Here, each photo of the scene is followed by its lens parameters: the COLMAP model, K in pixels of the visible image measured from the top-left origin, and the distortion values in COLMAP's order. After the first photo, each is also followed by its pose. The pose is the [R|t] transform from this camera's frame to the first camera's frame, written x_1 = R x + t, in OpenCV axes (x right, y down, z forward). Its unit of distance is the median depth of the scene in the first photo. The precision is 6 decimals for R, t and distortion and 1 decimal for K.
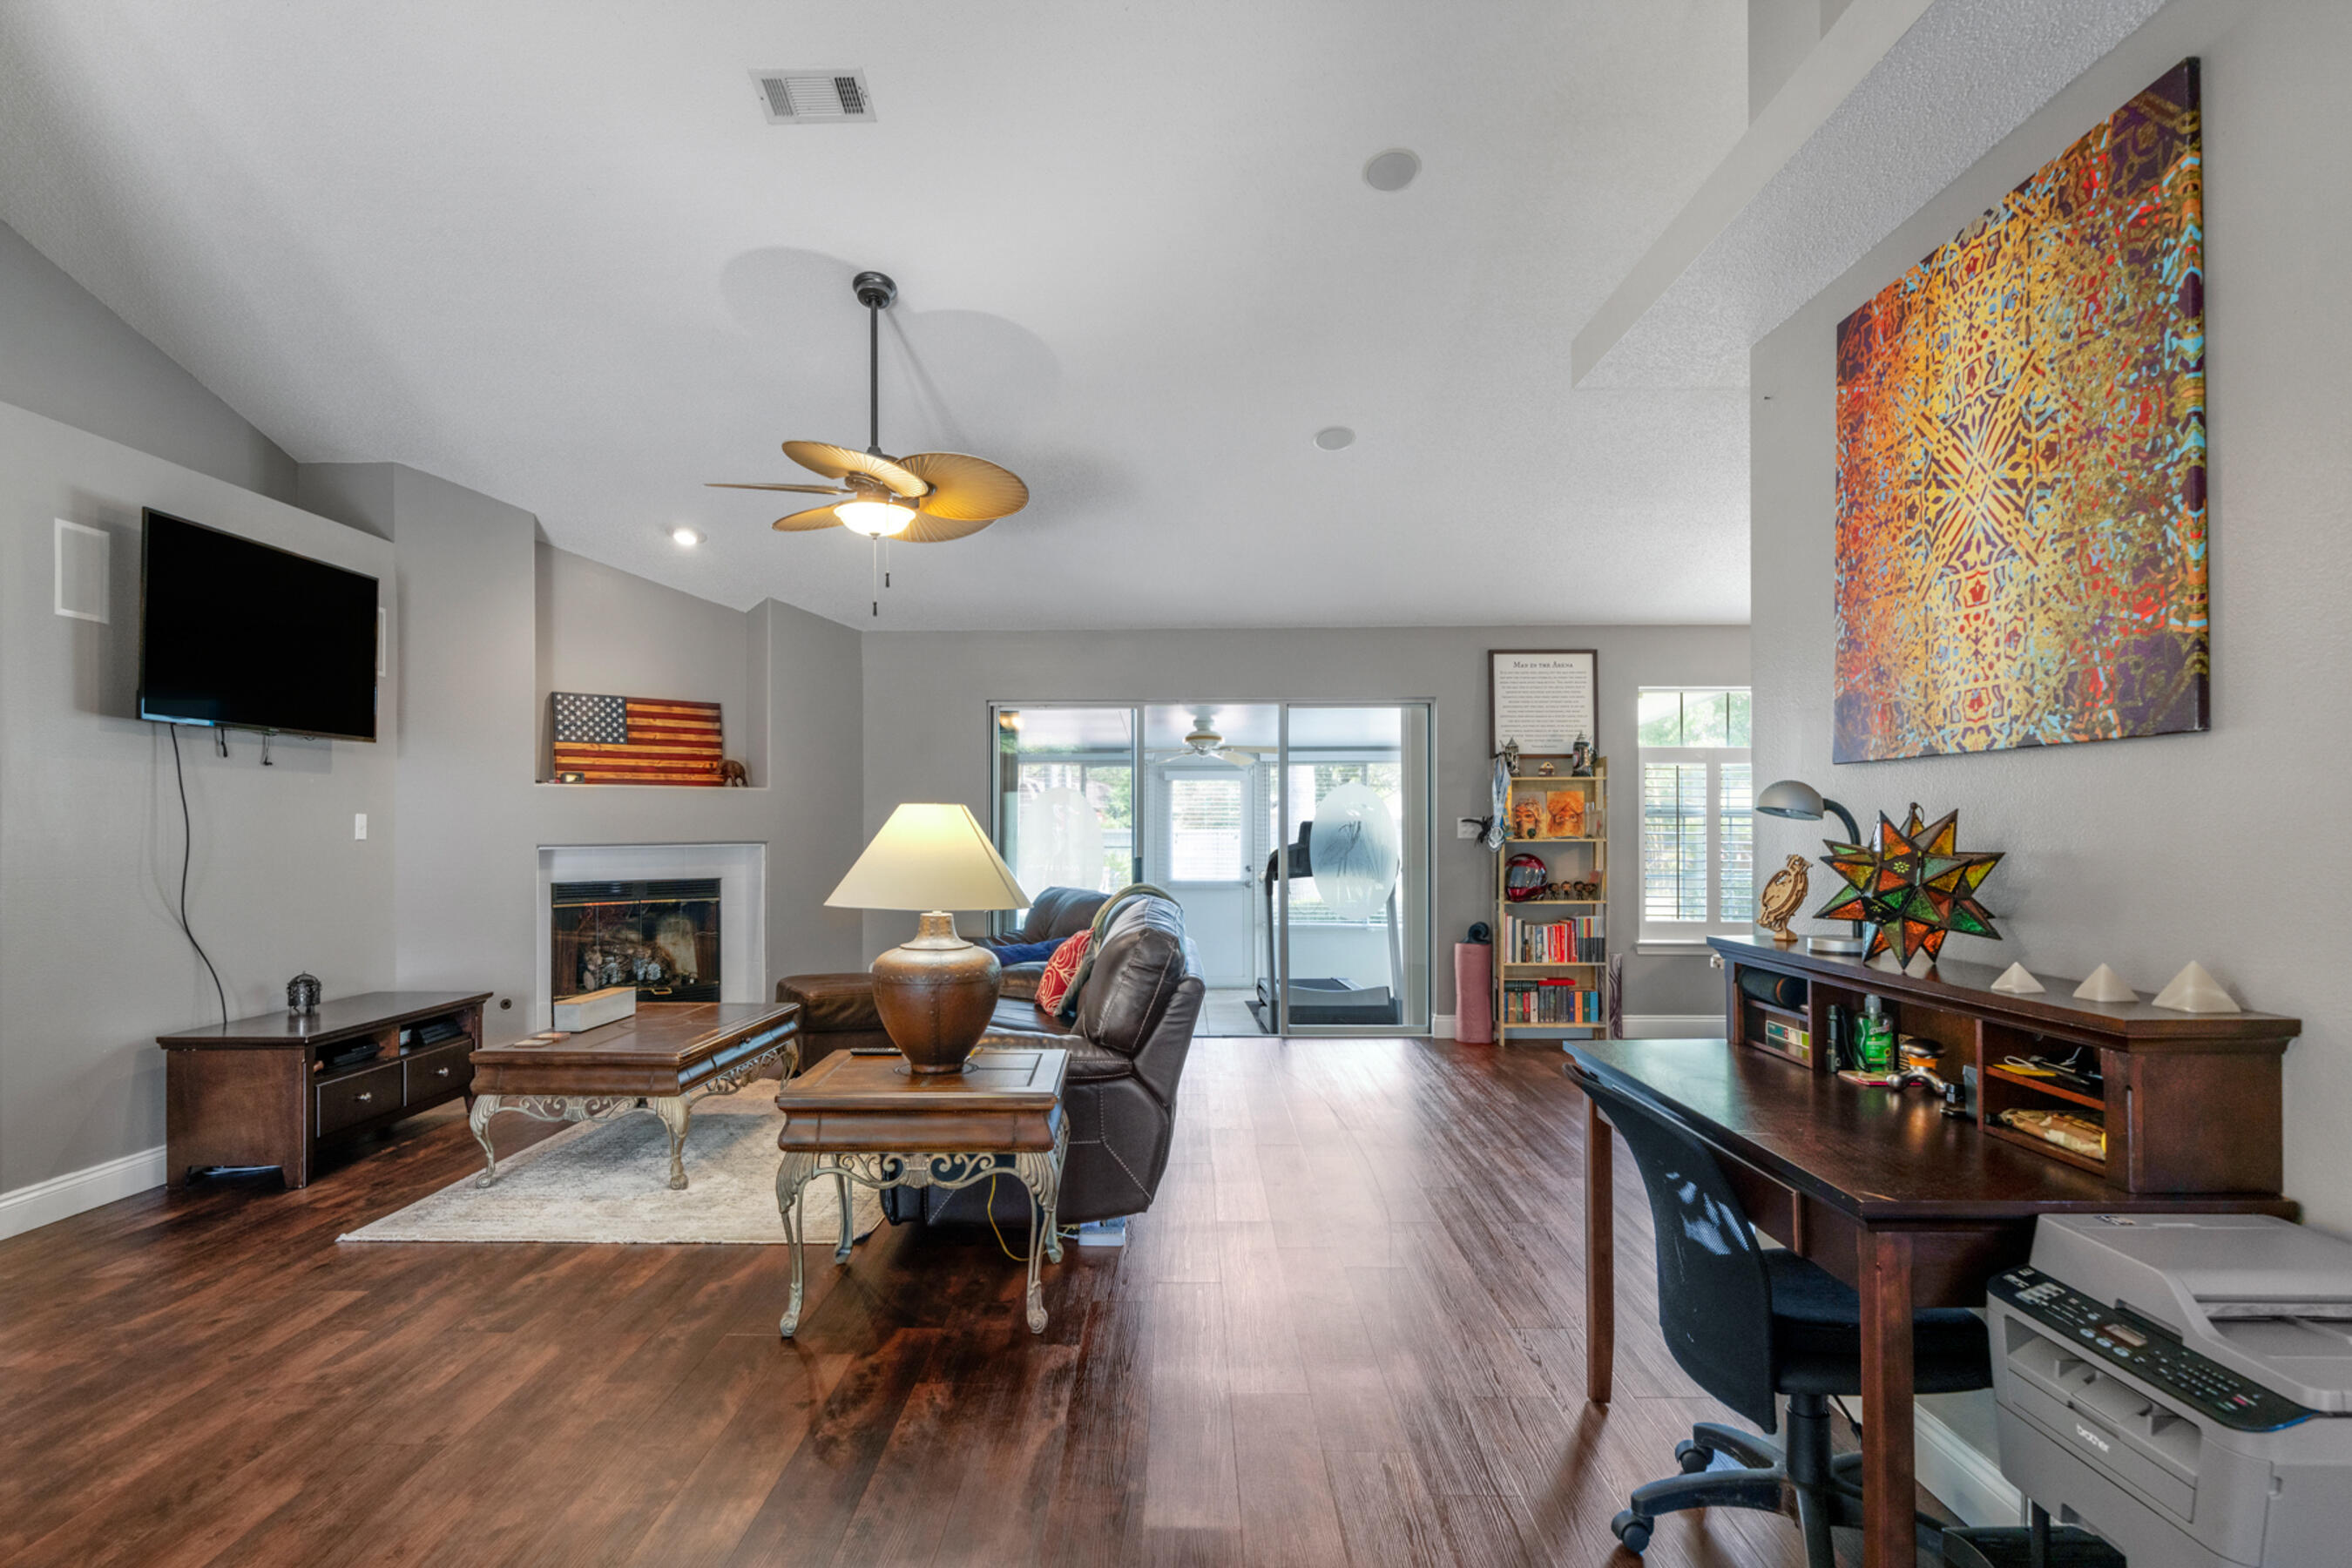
lens RADIAL K [[1271.1, 0, 1118.6], [0, 1271.1, 818.2], [0, 0, 1]] dist [0.001023, 0.000738]
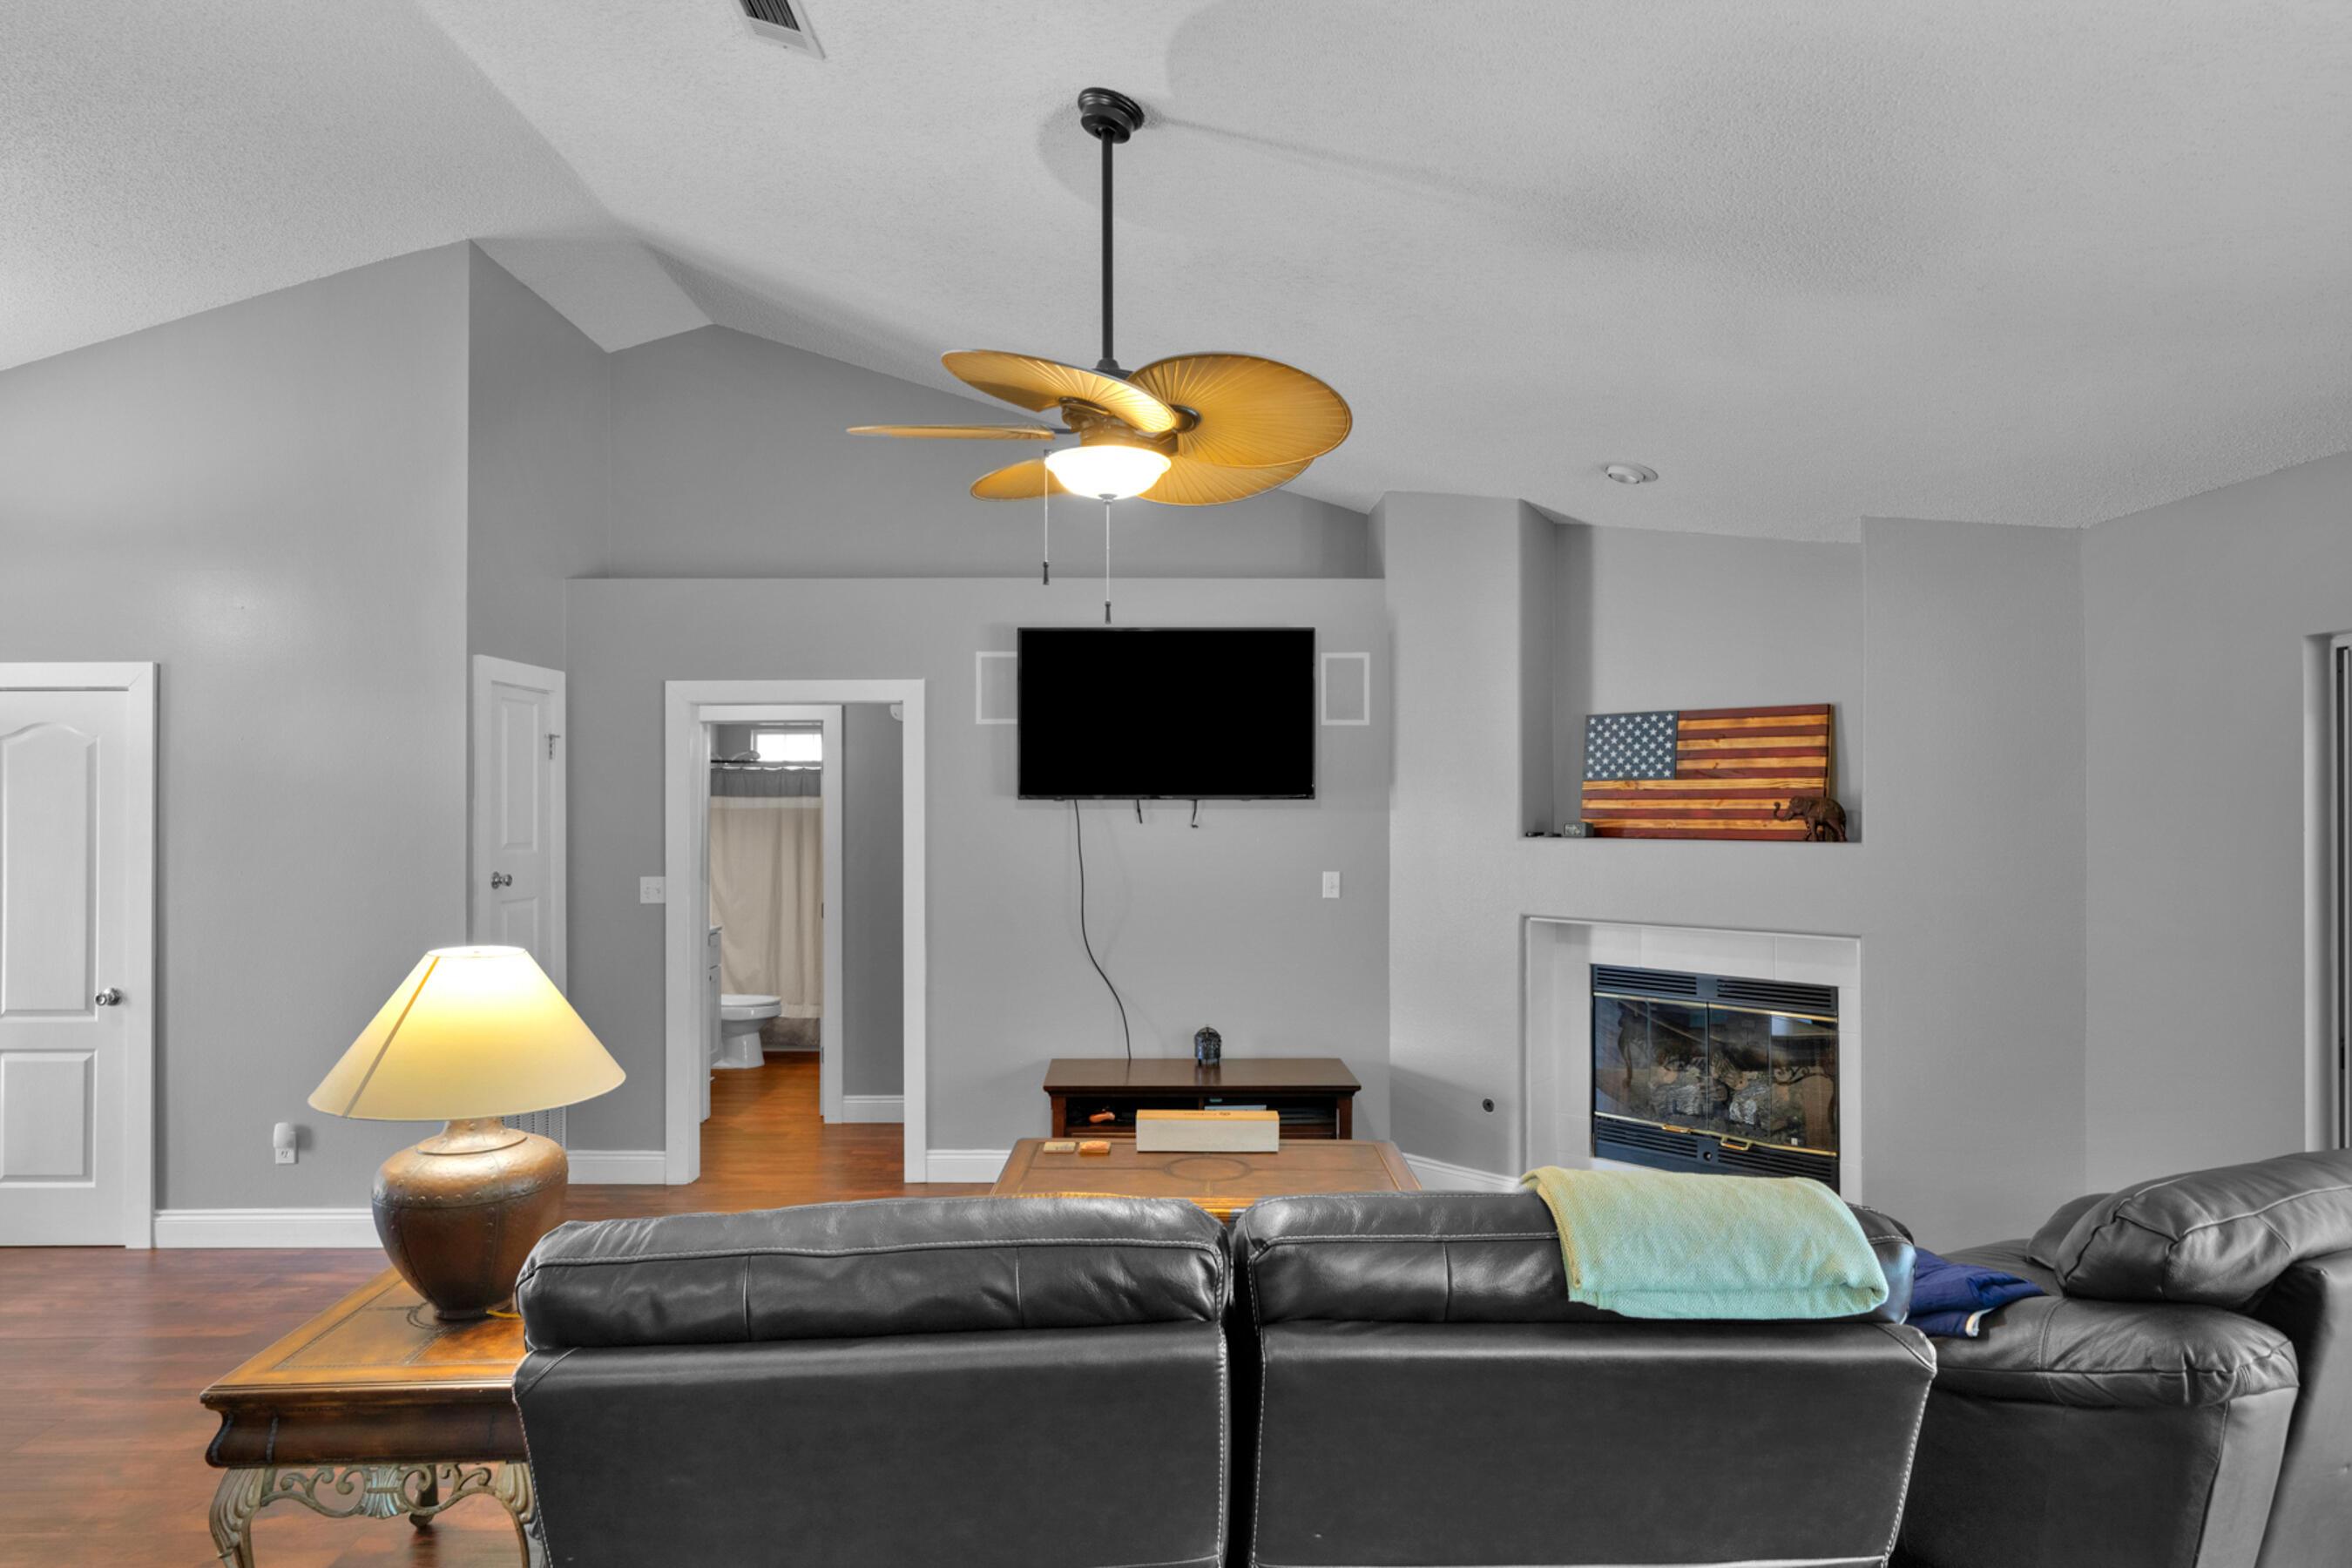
lens RADIAL K [[1286.0, 0, 1176.0], [0, 1286.0, 784.0], [0, 0, 1]] dist [-0.000775, -0.000195]
pose [[0.044029, -0.012387, -0.998953, 0.389812], [0.005922, 0.999909, -0.012138, -0.060540], [0.999013, -0.005381, 0.044098, 0.868254]]
